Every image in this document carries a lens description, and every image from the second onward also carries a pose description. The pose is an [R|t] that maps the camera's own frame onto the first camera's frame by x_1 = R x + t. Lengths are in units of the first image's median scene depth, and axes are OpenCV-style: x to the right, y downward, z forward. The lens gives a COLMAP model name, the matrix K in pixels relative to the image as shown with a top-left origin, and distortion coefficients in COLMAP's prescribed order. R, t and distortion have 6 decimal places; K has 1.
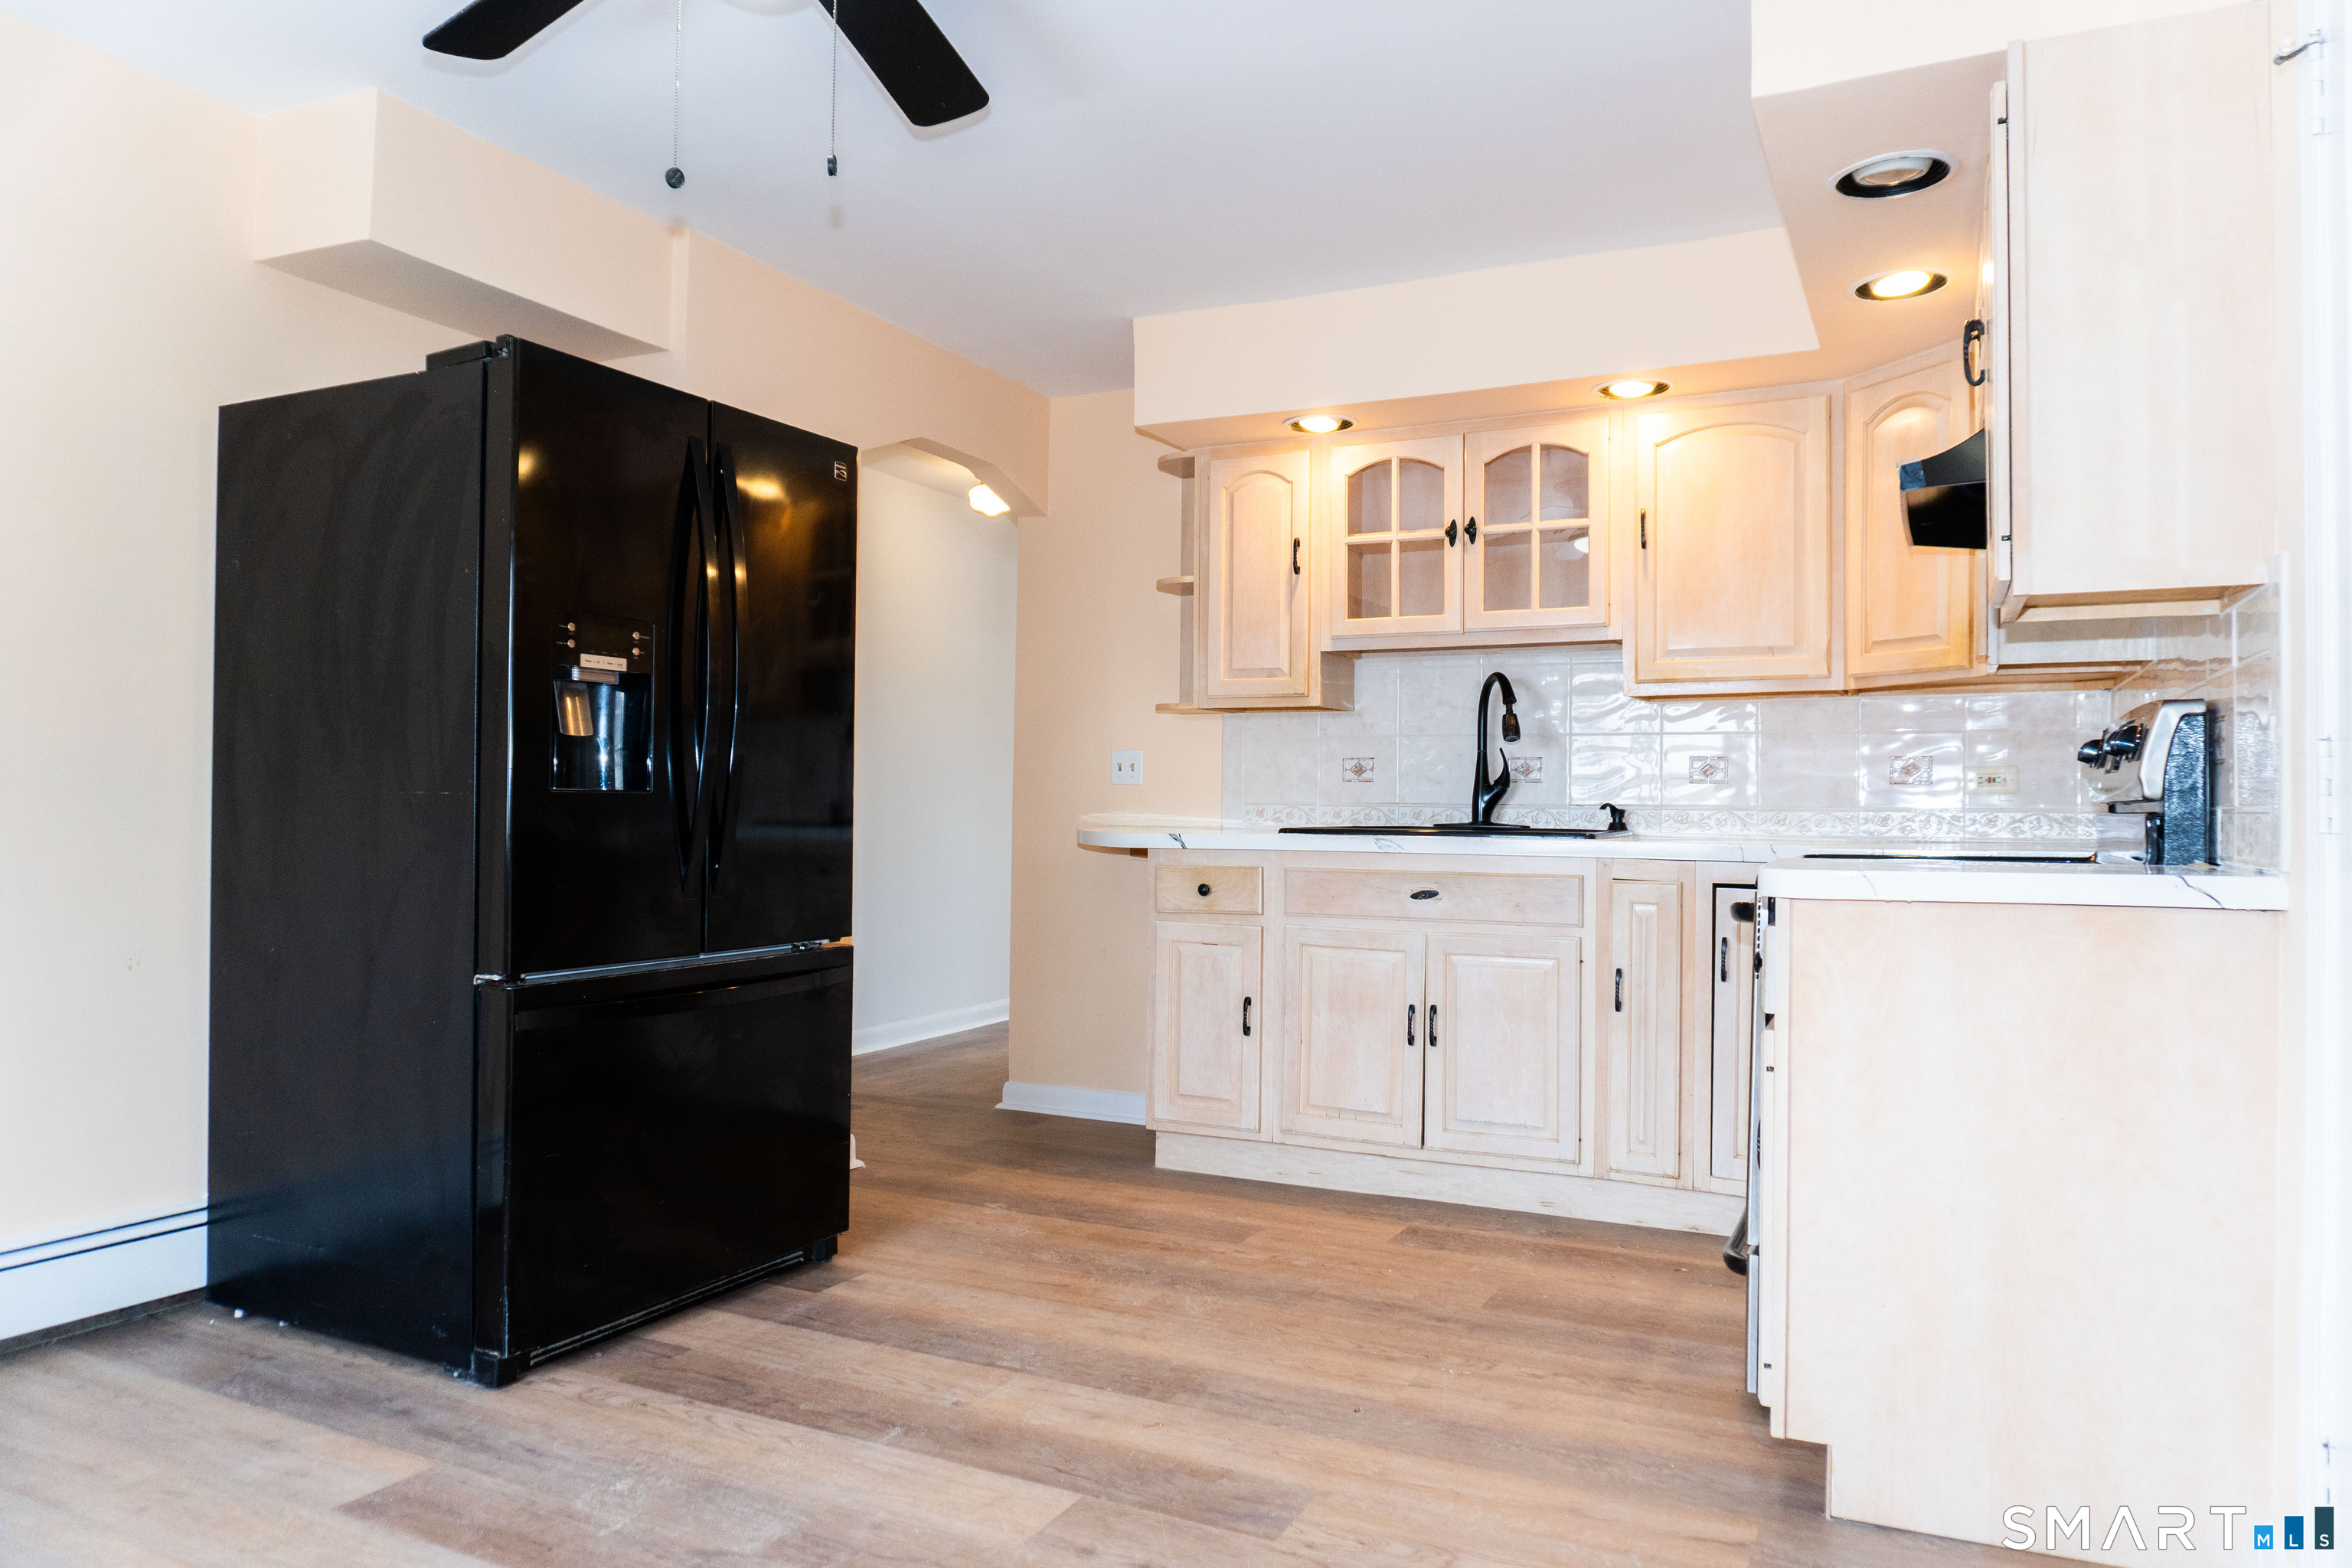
lens RADIAL K [[1560.9, 0, 1176.0], [0, 1560.9, 784.0], [0, 0, 1]] dist [-0.002459, -0.000048]
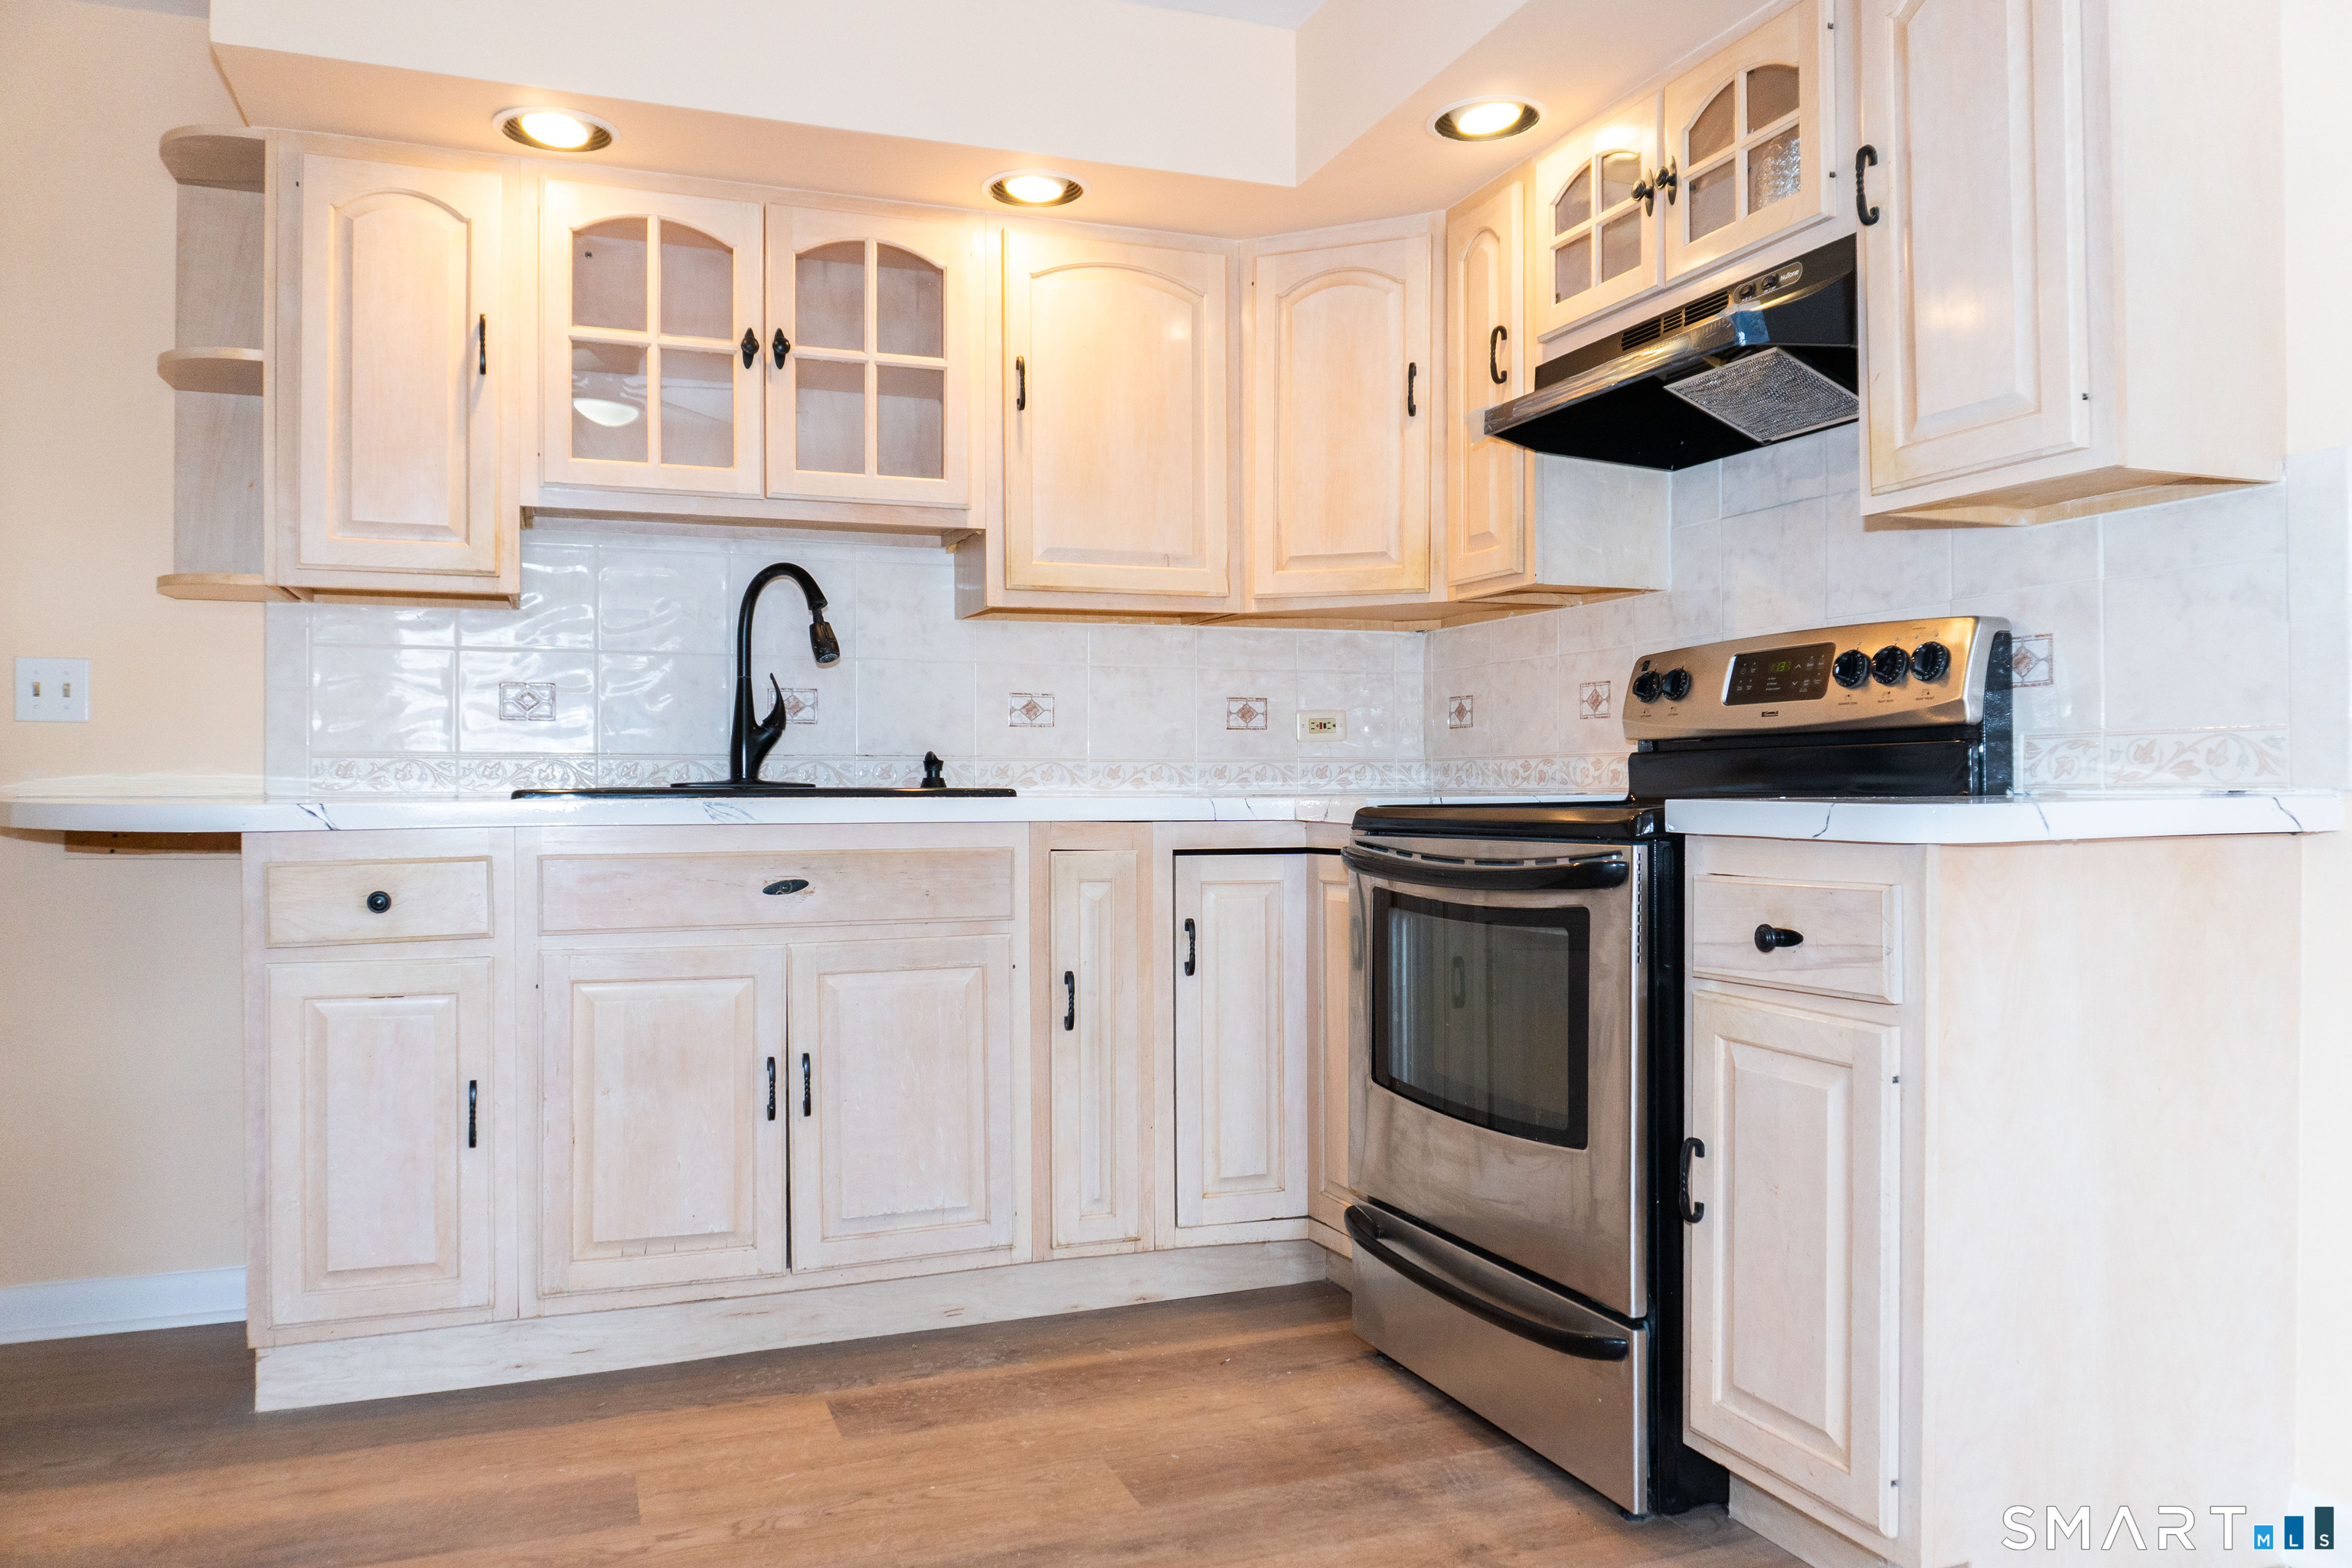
lens RADIAL K [[1635.6, 0, 1176.0], [0, 1635.6, 784.0], [0, 0, 1]] dist [-0.020268, 0.003020]
pose [[0.679655, -0.009287, 0.733473, -0.228150], [0.000896, 0.999930, 0.011830, 0.019766], [-0.733532, -0.007383, 0.679615, 0.412112]]
